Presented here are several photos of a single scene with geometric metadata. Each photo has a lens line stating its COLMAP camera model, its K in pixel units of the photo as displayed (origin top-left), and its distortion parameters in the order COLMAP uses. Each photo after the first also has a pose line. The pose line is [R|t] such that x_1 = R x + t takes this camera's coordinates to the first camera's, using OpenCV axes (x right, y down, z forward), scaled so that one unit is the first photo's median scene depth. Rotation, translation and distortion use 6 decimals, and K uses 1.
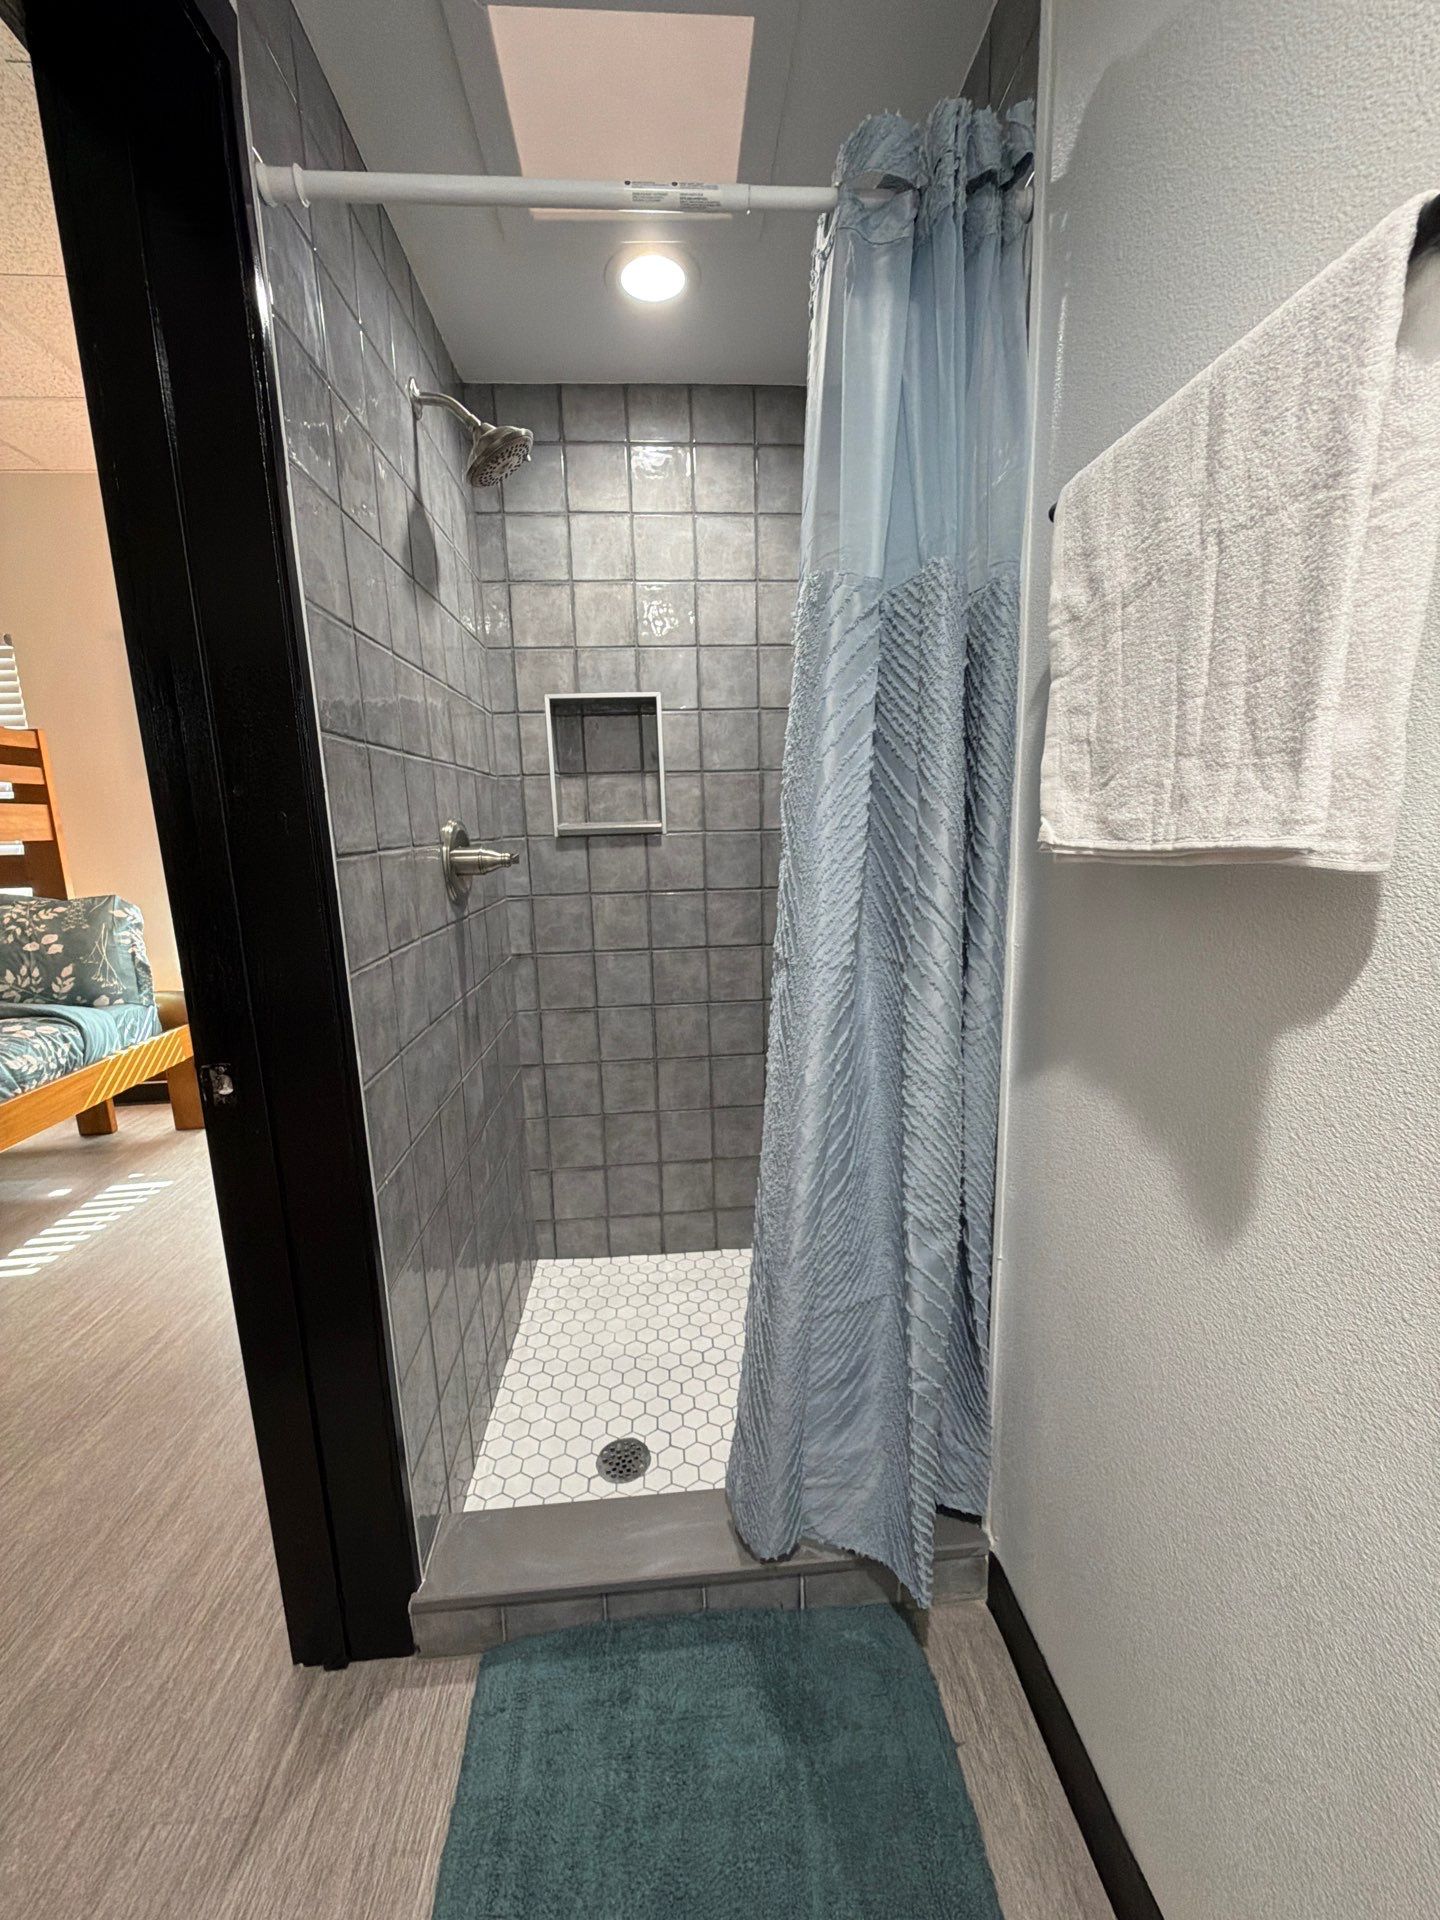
lens RADIAL K [[760.0, 0, 721.5], [0, 760.0, 959.9], [0, 0, 1]] dist [-0.000080, -0.000784]
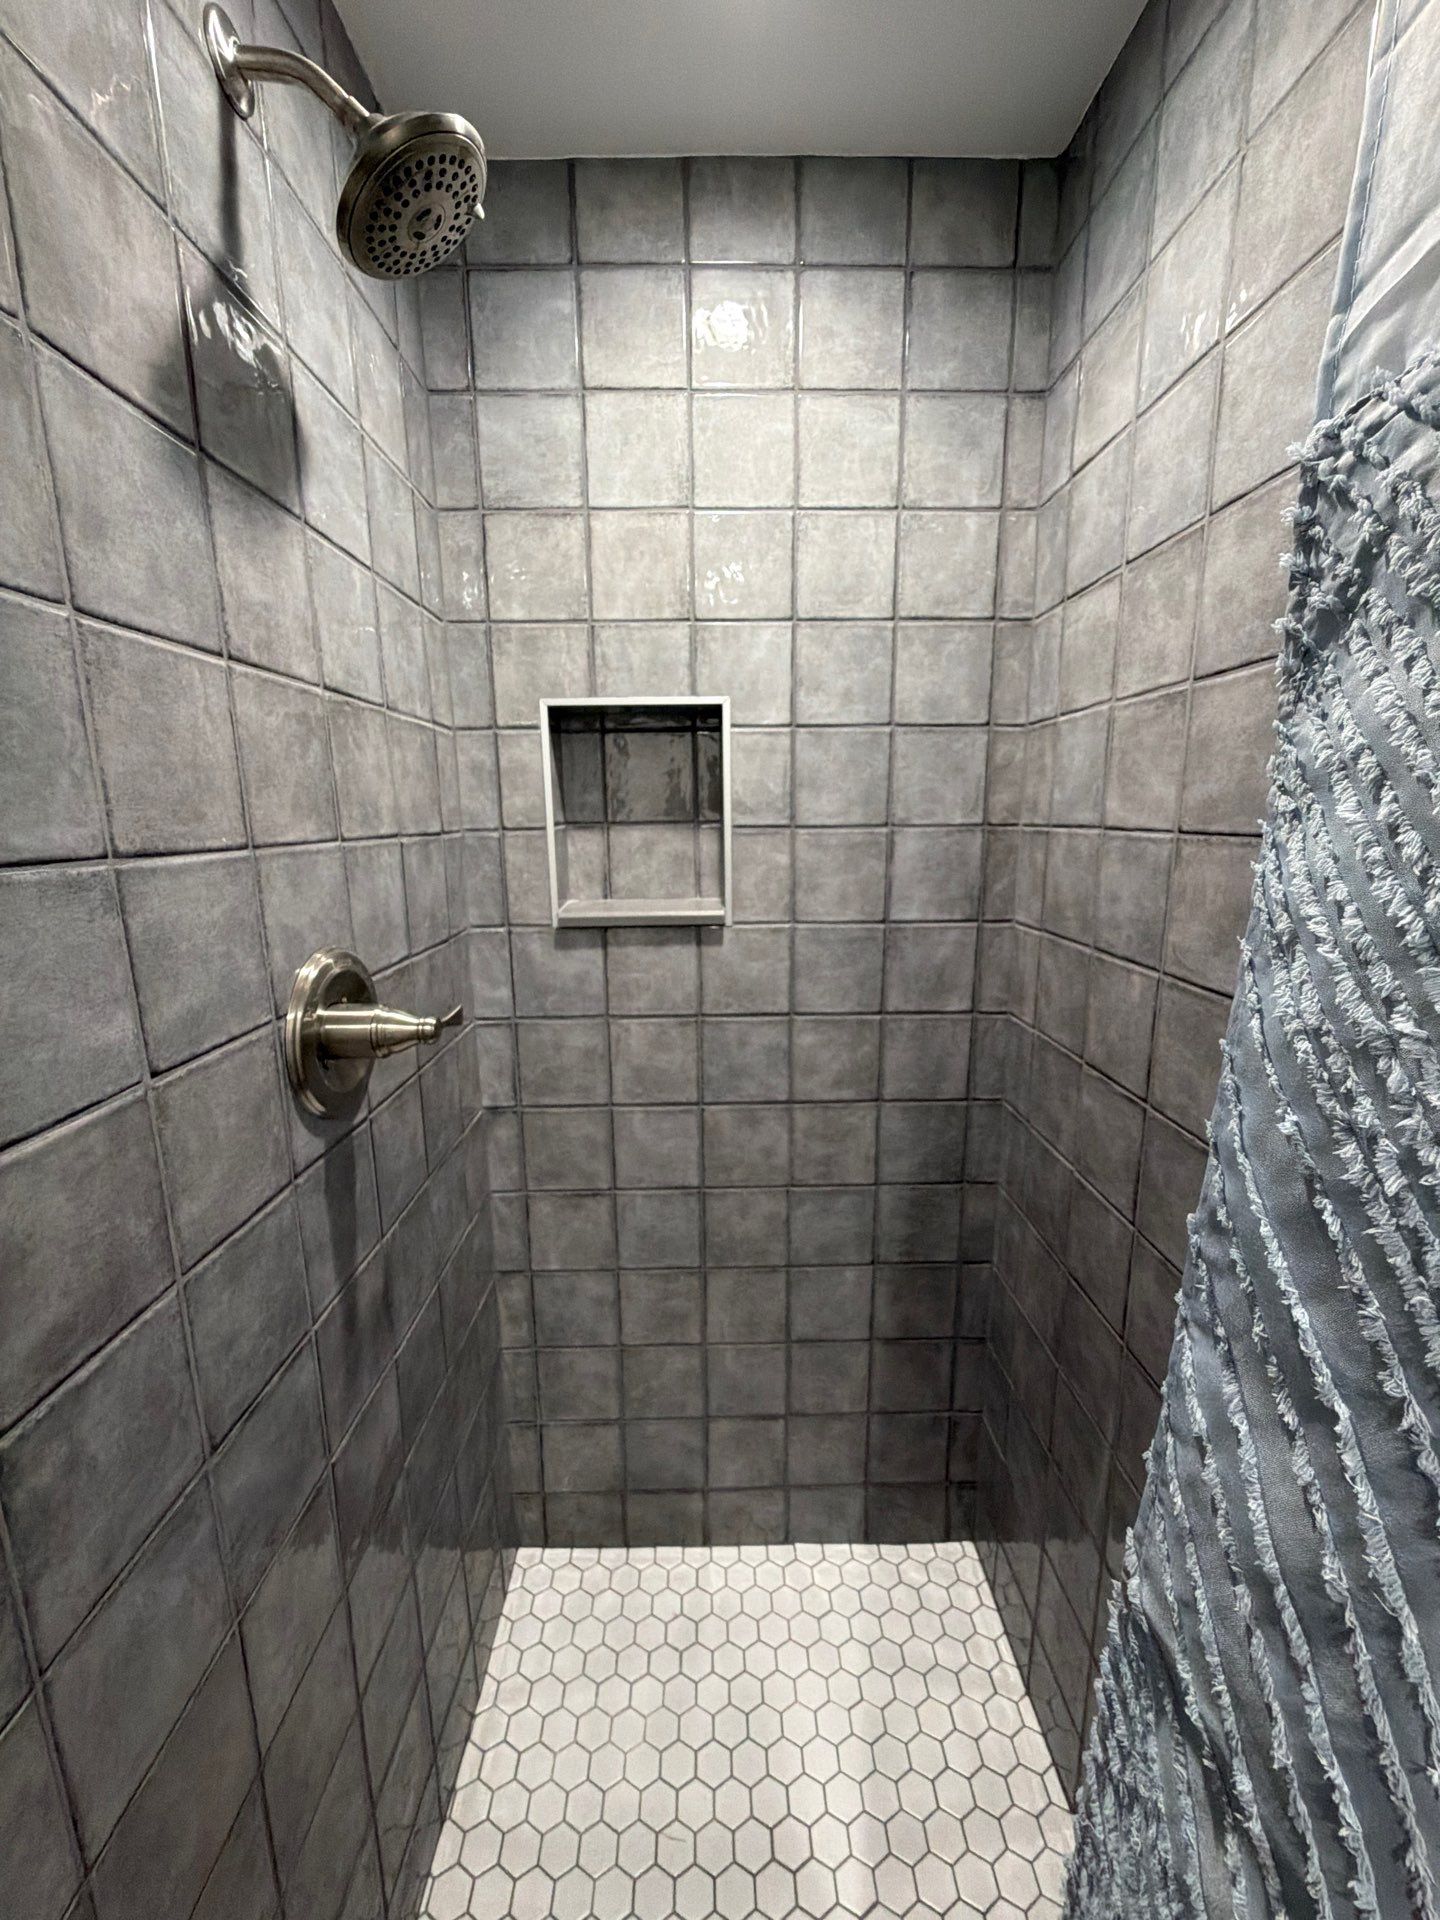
lens RADIAL K [[760.0, 0, 723.7], [0, 760.0, 960.0], [0, 0, 1]] dist [-0.000080, -0.000784]
pose [[0.998151, 0.028394, -0.053741, -0.046145], [-0.027886, 0.999559, 0.010184, -0.147628], [0.054006, -0.008667, 0.998503, 0.391192]]
